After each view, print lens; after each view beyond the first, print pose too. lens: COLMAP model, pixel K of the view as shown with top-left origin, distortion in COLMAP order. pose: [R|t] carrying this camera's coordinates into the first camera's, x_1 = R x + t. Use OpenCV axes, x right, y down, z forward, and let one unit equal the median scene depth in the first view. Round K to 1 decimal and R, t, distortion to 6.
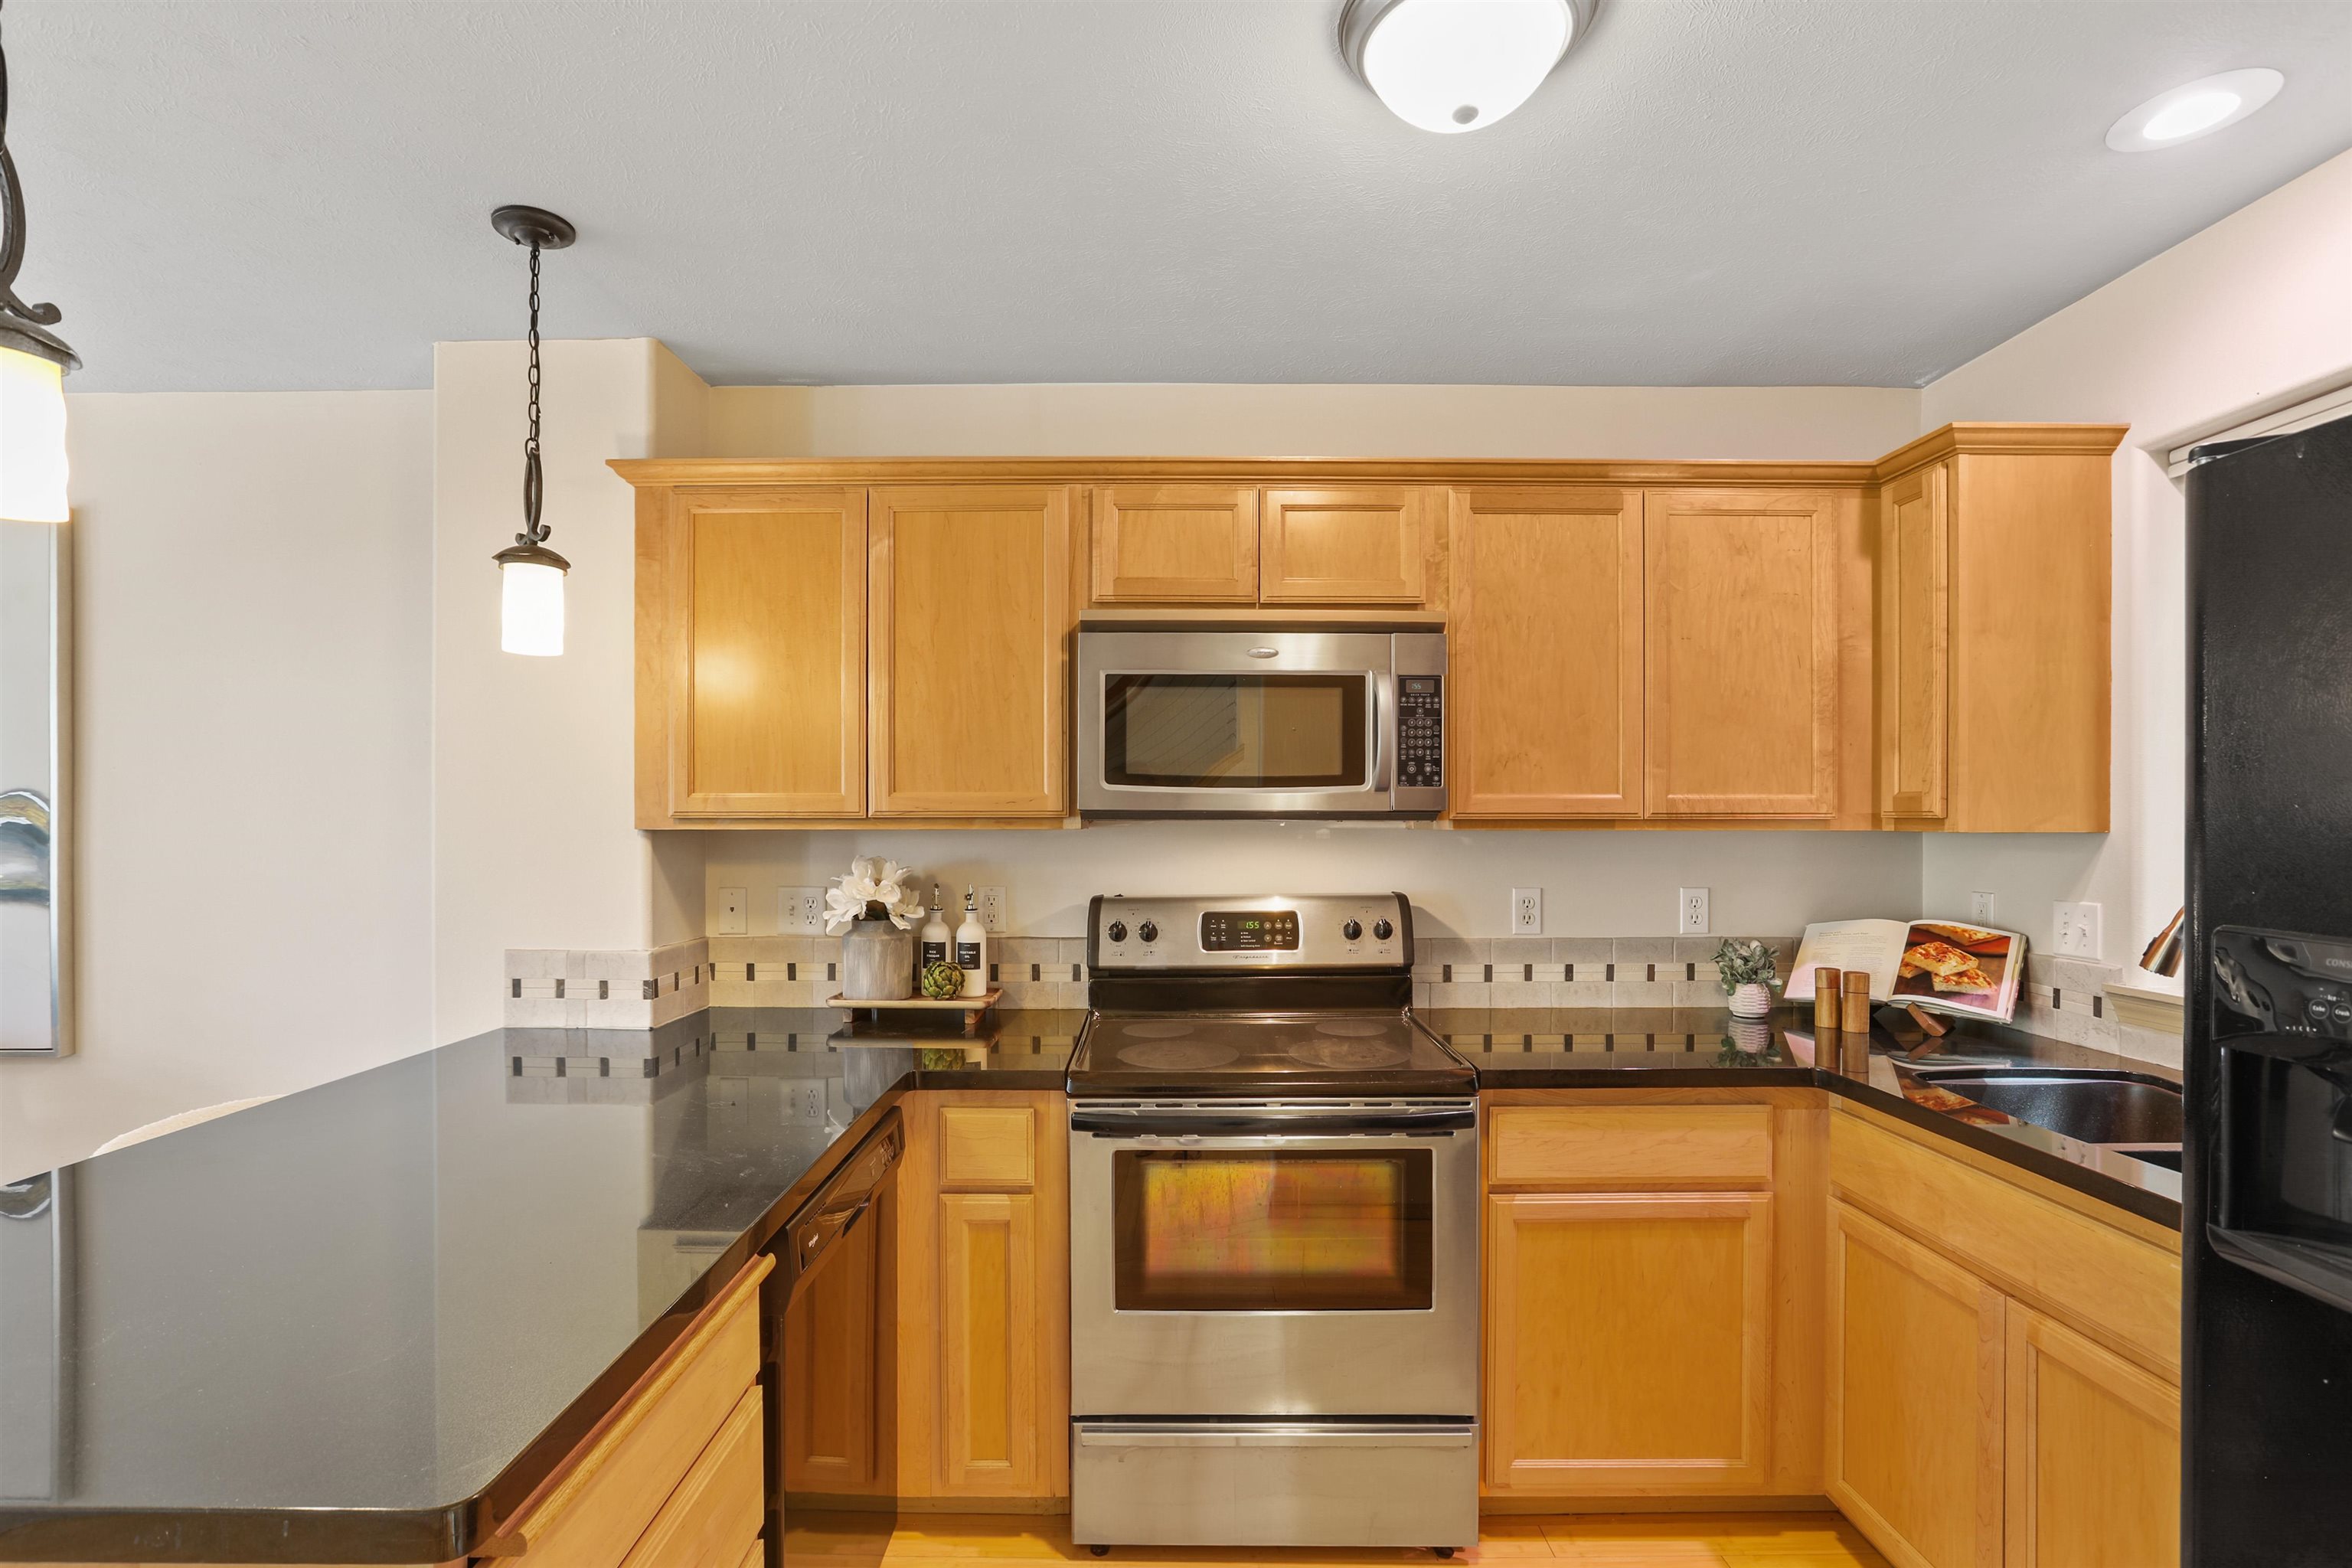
lens RADIAL K [[1078.9, 0, 1164.4], [0, 1078.9, 819.6], [0, 0, 1]] dist [-0.026843, 0.013040]
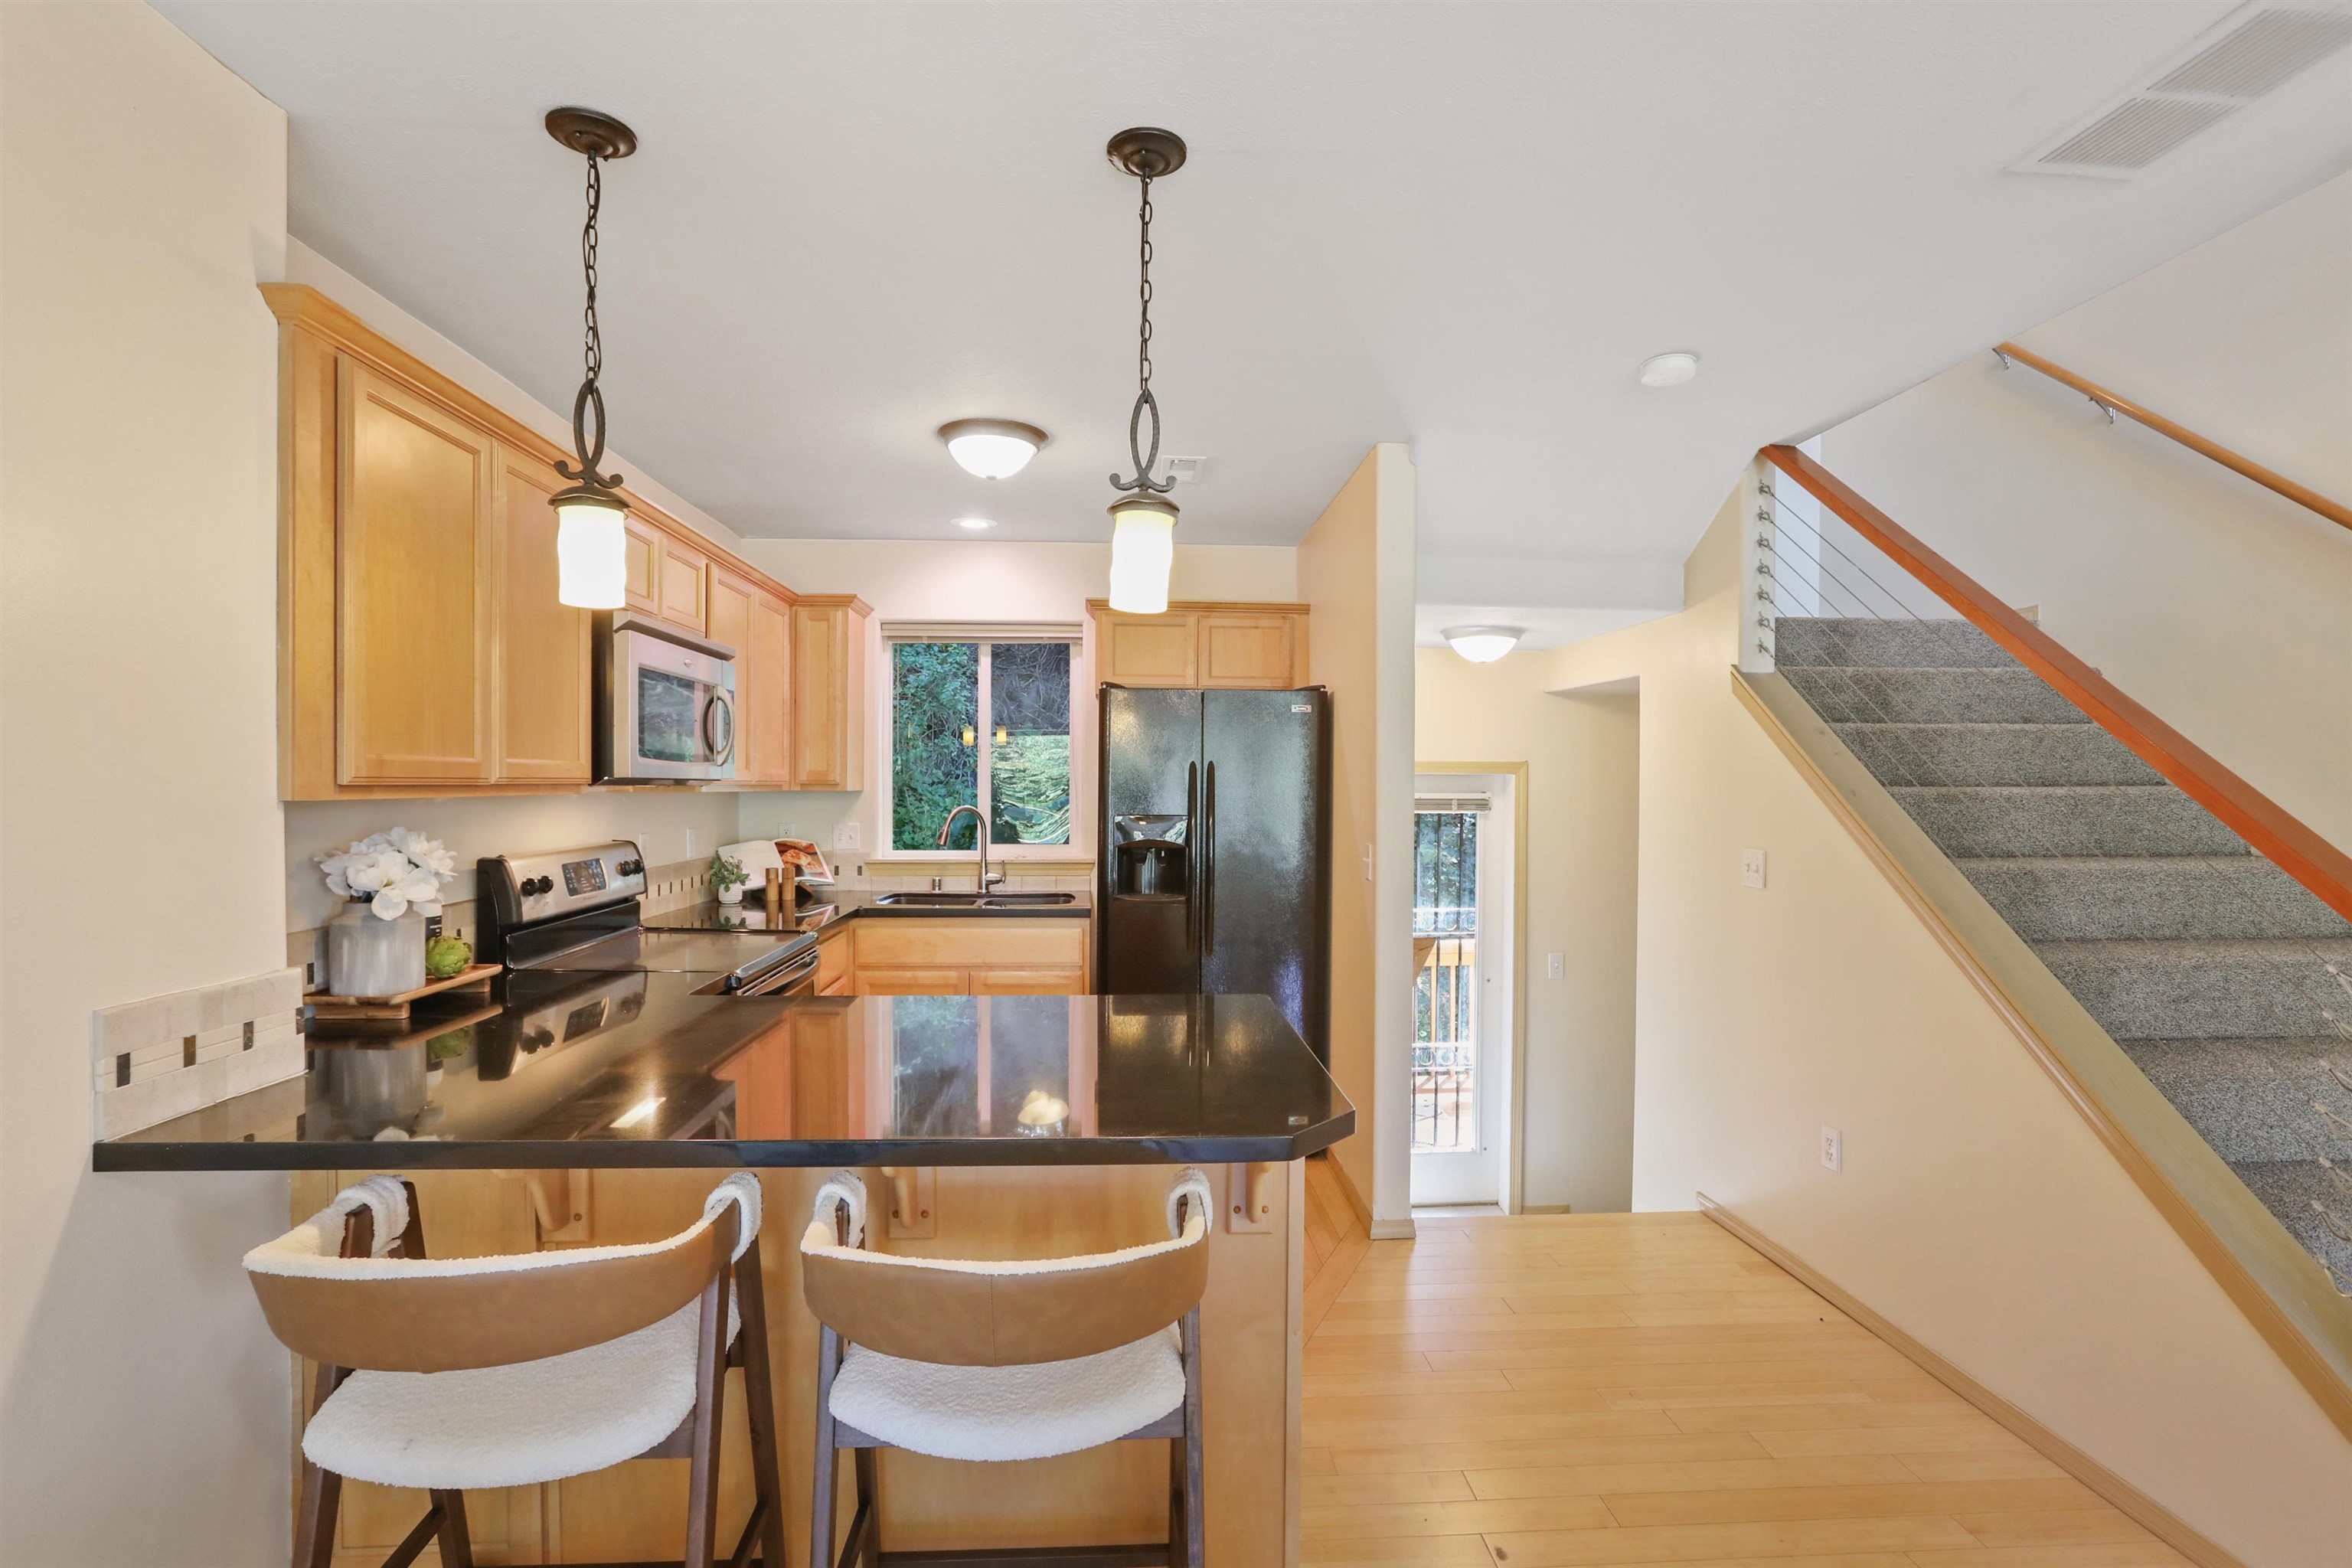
lens RADIAL K [[1078.9, 0, 1118.4], [0, 1078.9, 788.2], [0, 0, 1]] dist [-0.026843, 0.013040]
pose [[-0.011324, -0.005004, 0.999923, -1.216822], [-0.005479, 0.999973, 0.004942, -0.006086], [-0.999921, -0.005423, -0.011352, 0.453886]]
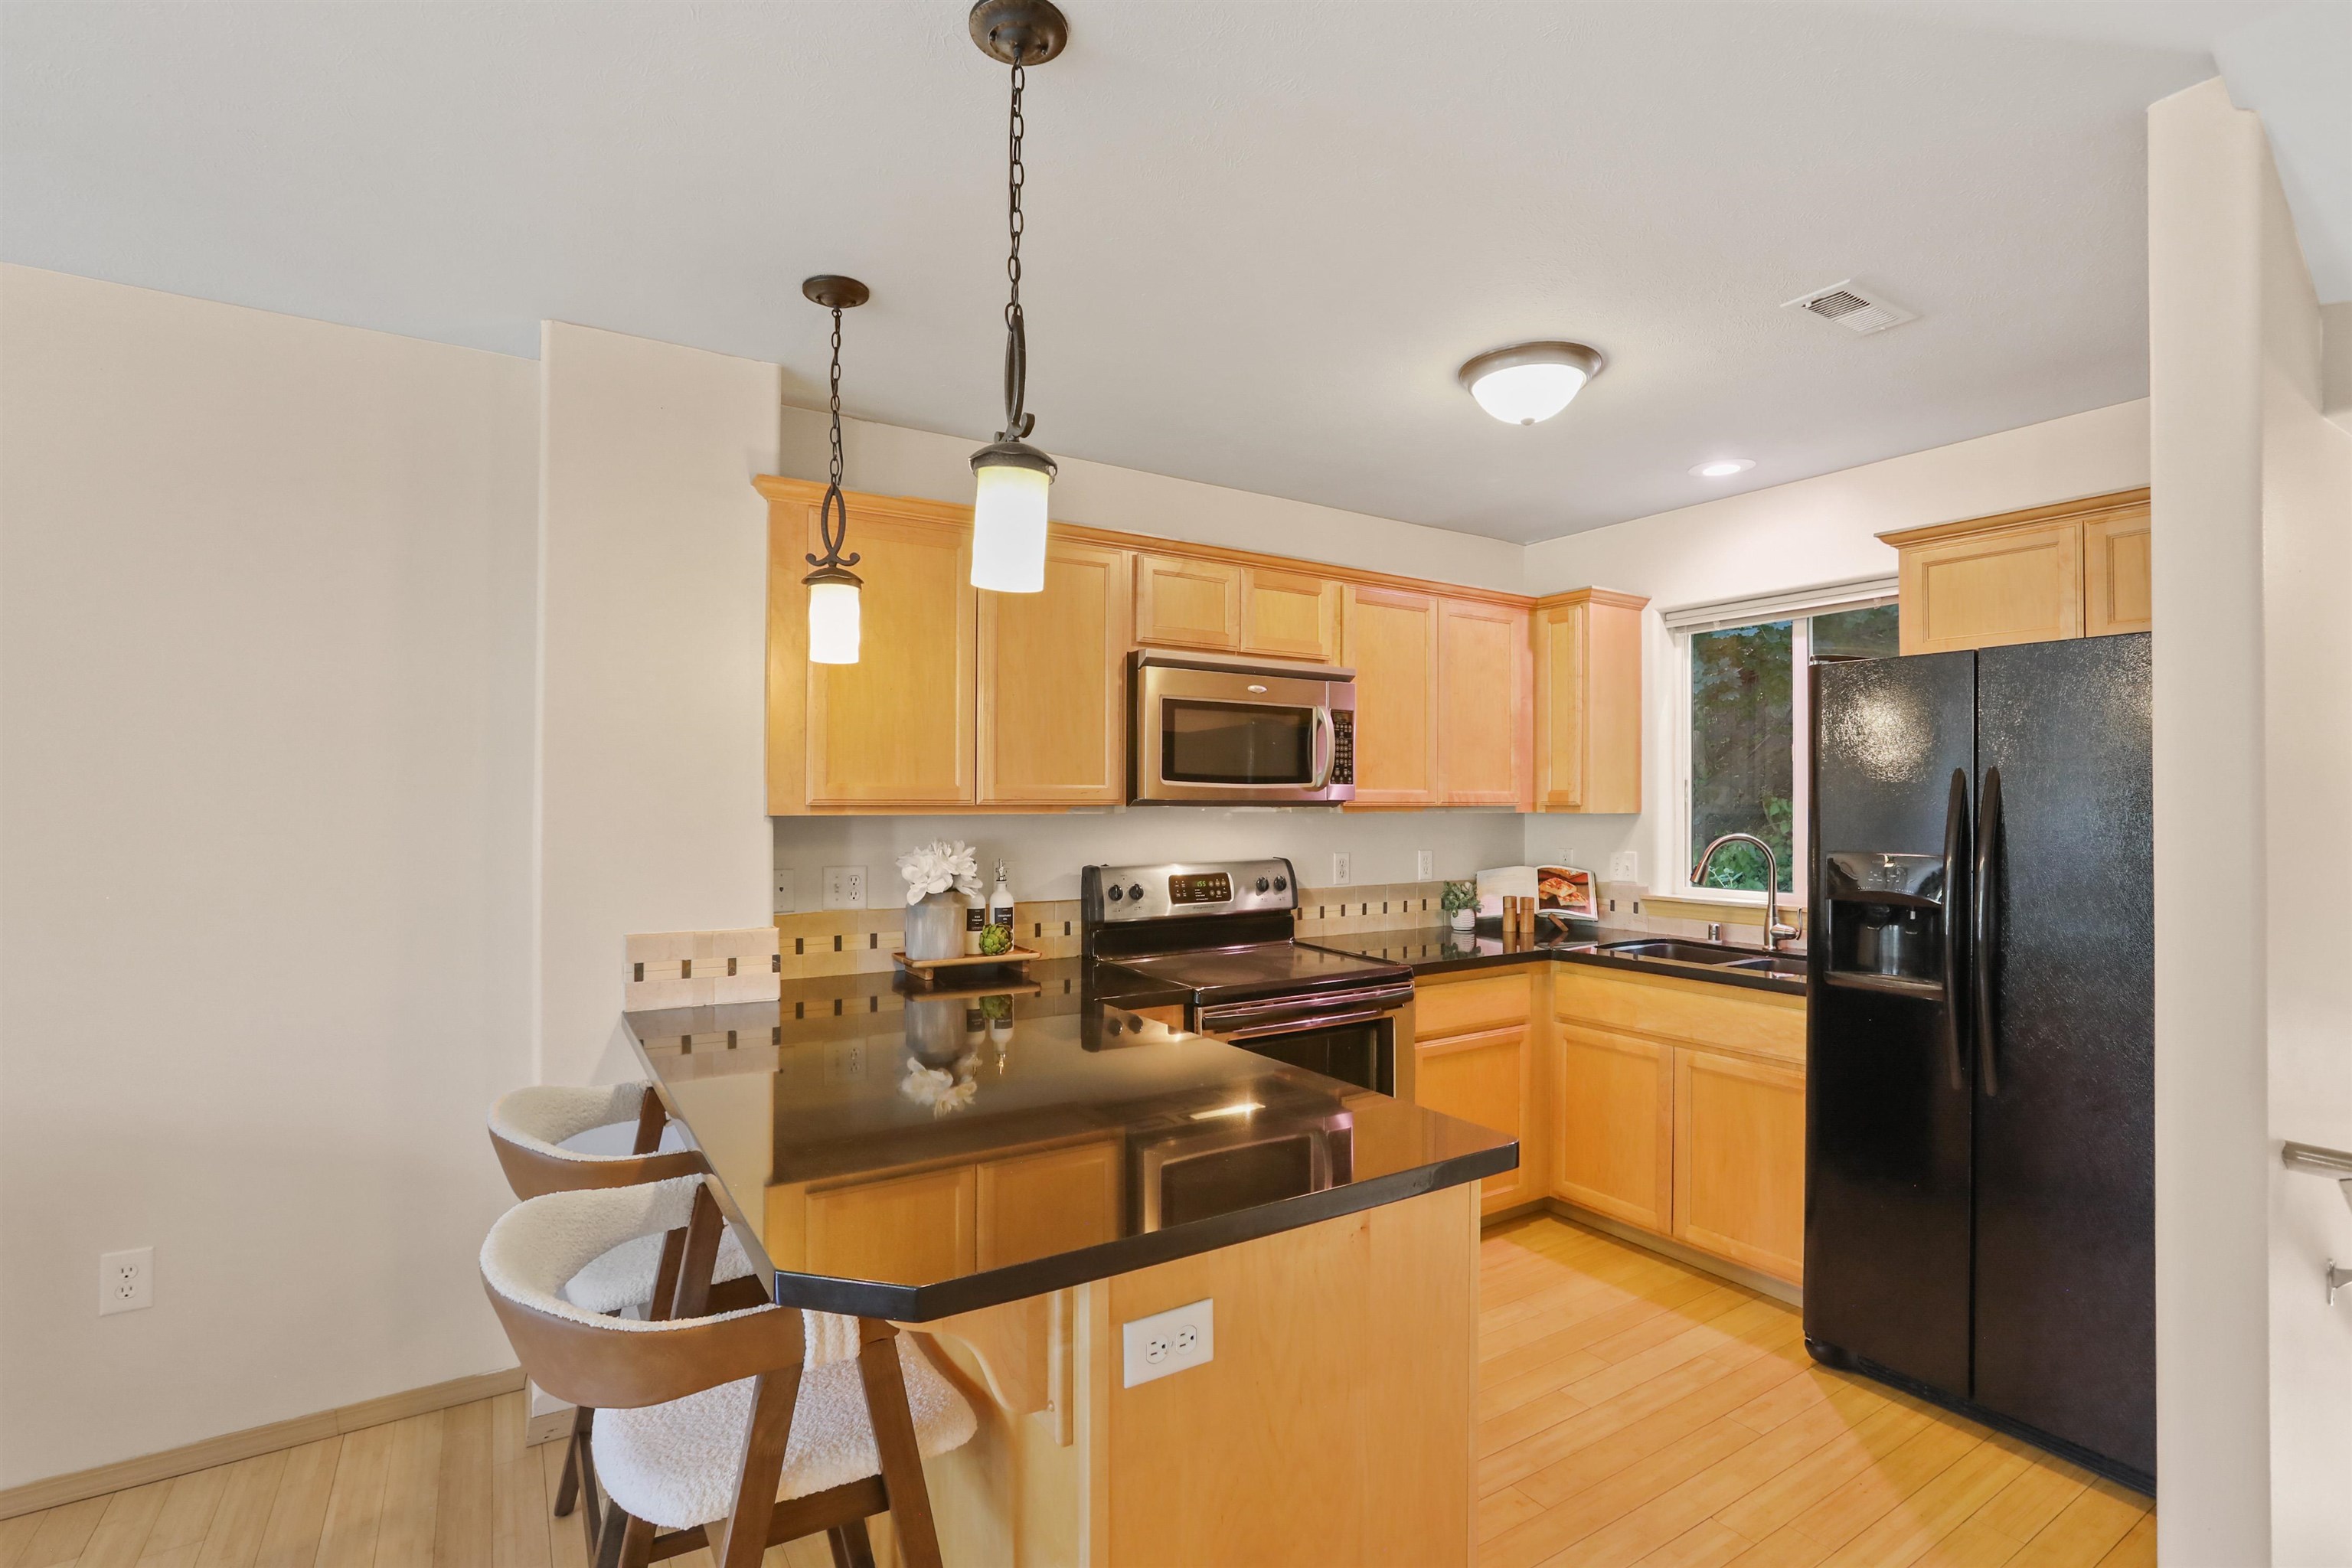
lens RADIAL K [[1078.9, 0, 1175.8], [0, 1078.9, 793.3], [0, 0, 1]] dist [-0.026843, 0.013040]
pose [[0.846316, 0.006061, 0.532647, -0.723154], [-0.002194, 0.999966, -0.007893, -0.005997], [-0.532677, 0.005511, 0.846301, -0.138441]]
